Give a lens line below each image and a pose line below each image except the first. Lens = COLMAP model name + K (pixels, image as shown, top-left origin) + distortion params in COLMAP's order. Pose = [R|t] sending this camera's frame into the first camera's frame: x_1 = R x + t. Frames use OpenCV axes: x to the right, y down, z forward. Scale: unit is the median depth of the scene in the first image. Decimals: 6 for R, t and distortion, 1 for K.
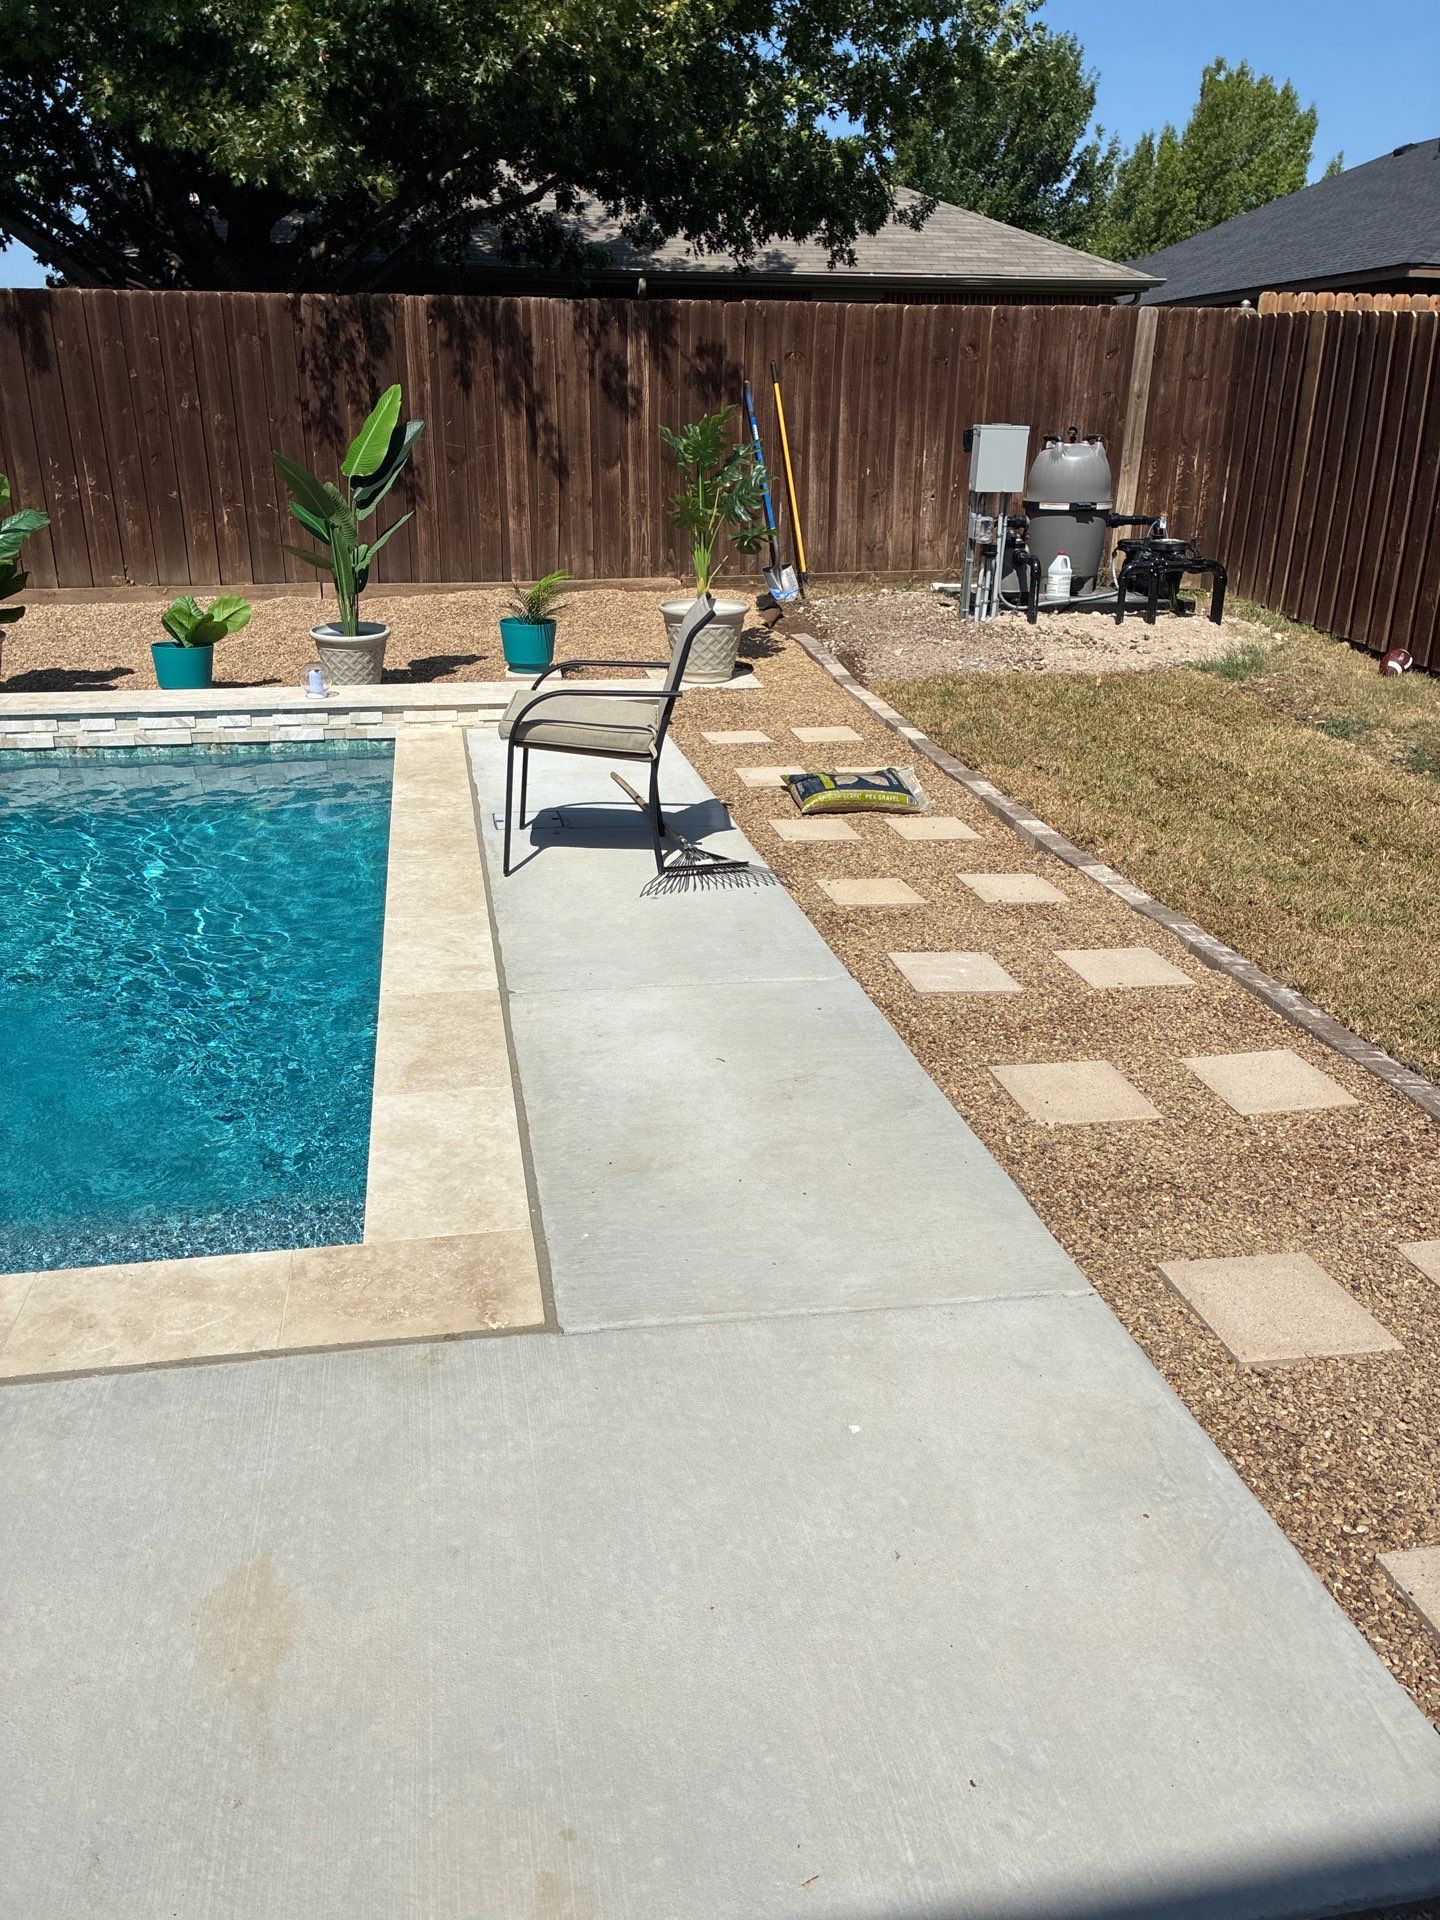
lens RADIAL K [[1433.5, 0, 720.0], [0, 1433.5, 960.0], [0, 0, 1]] dist [0.036233, -0.085569]
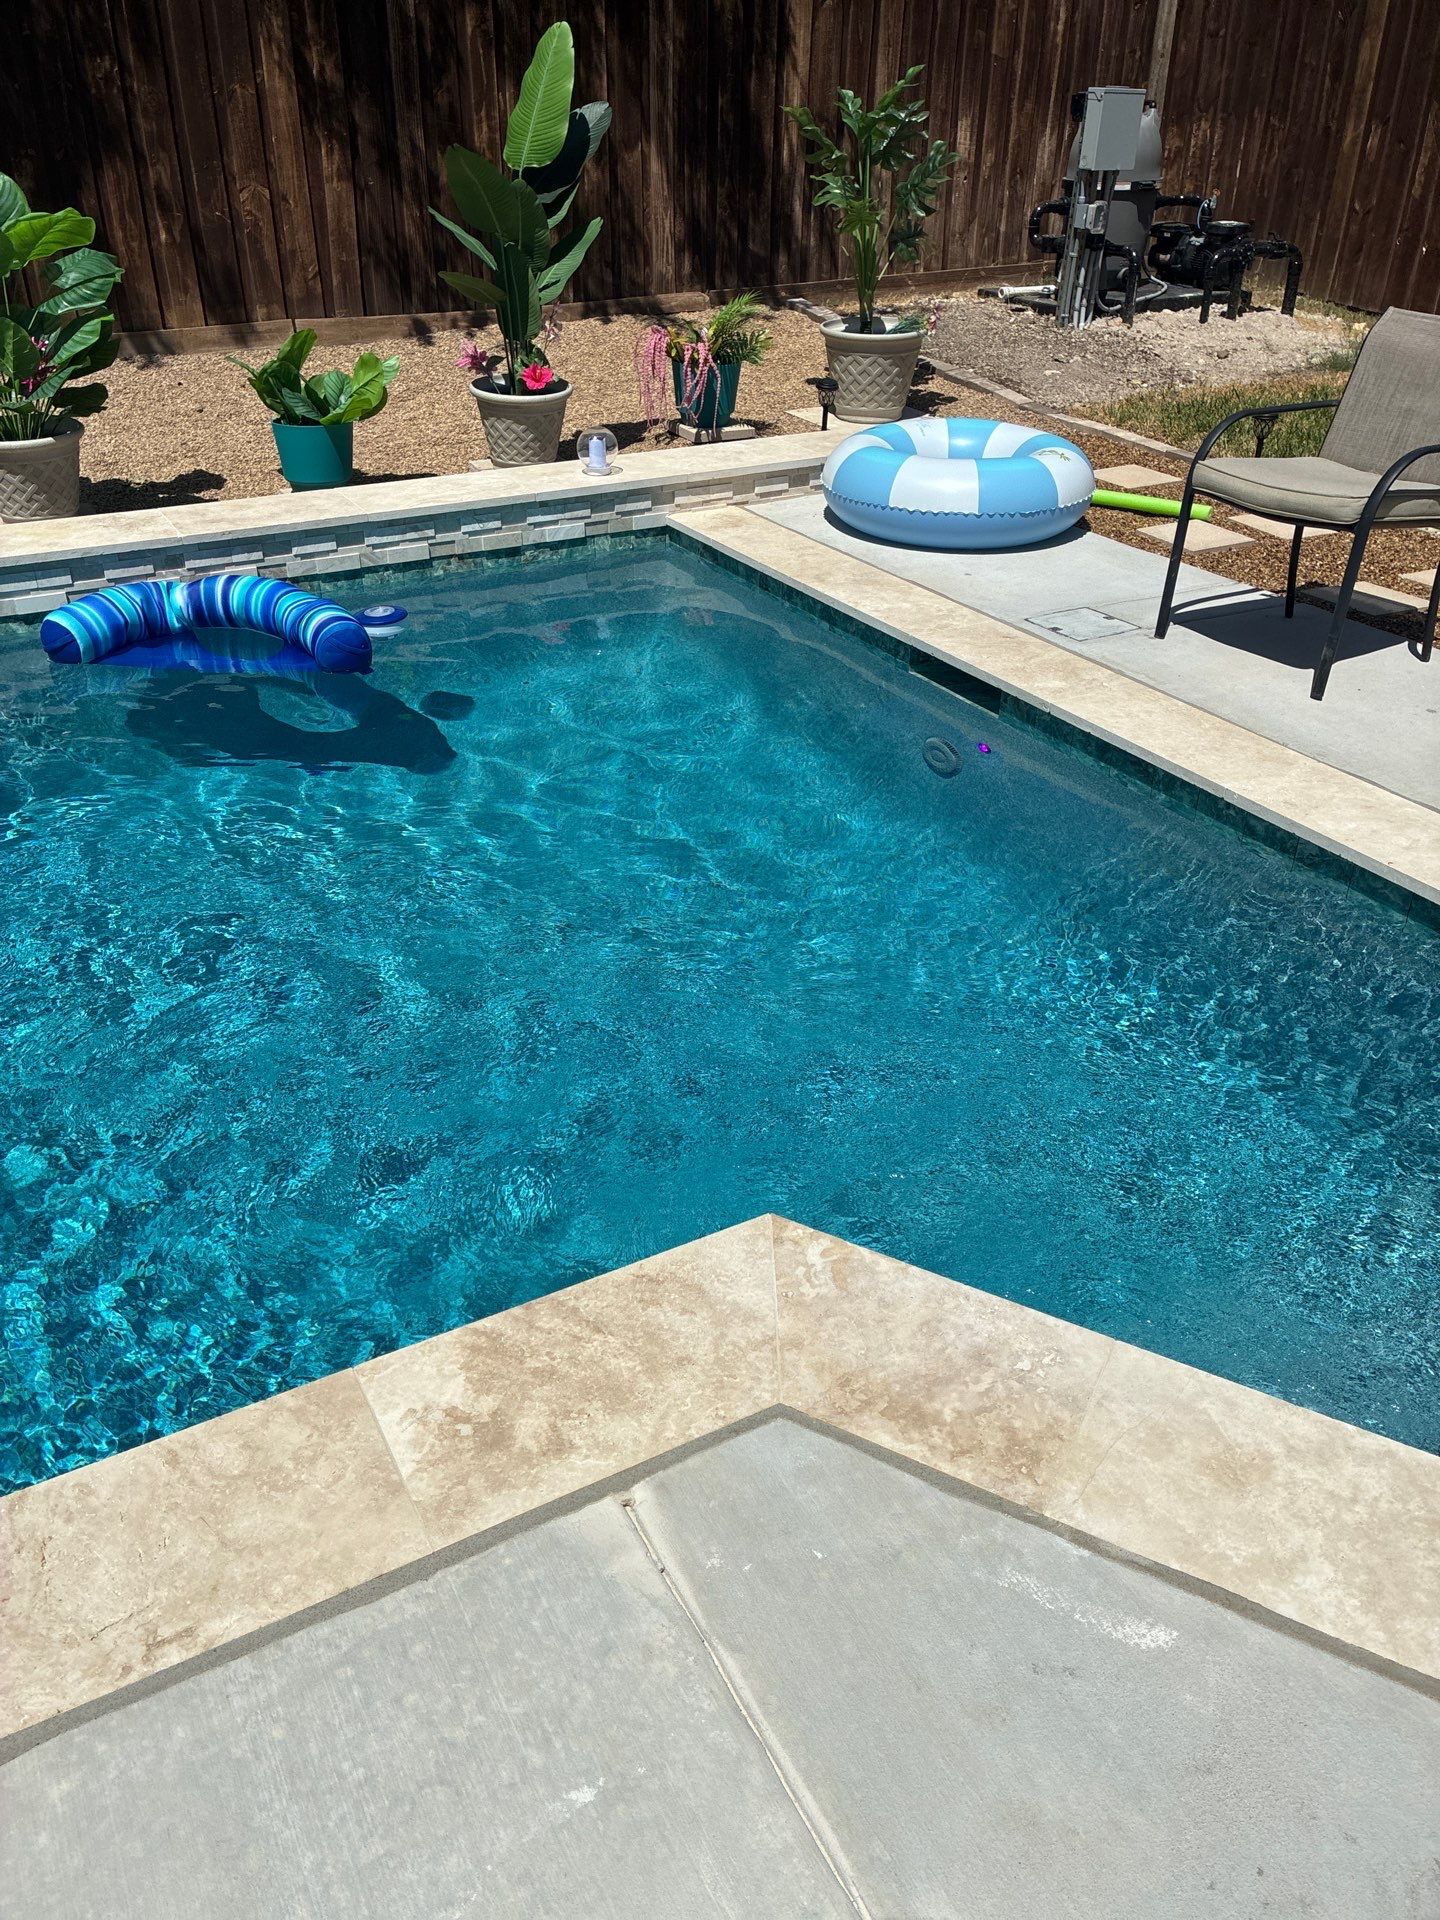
lens RADIAL K [[1433.5, 0, 720.0], [0, 1433.5, 960.0], [0, 0, 1]] dist [0.036233, -0.085569]
pose [[0.951787, -0.168998, 0.256009, -0.335143], [0.120358, 0.973374, 0.195080, -0.057485], [-0.282160, -0.154862, 0.946786, 0.168941]]
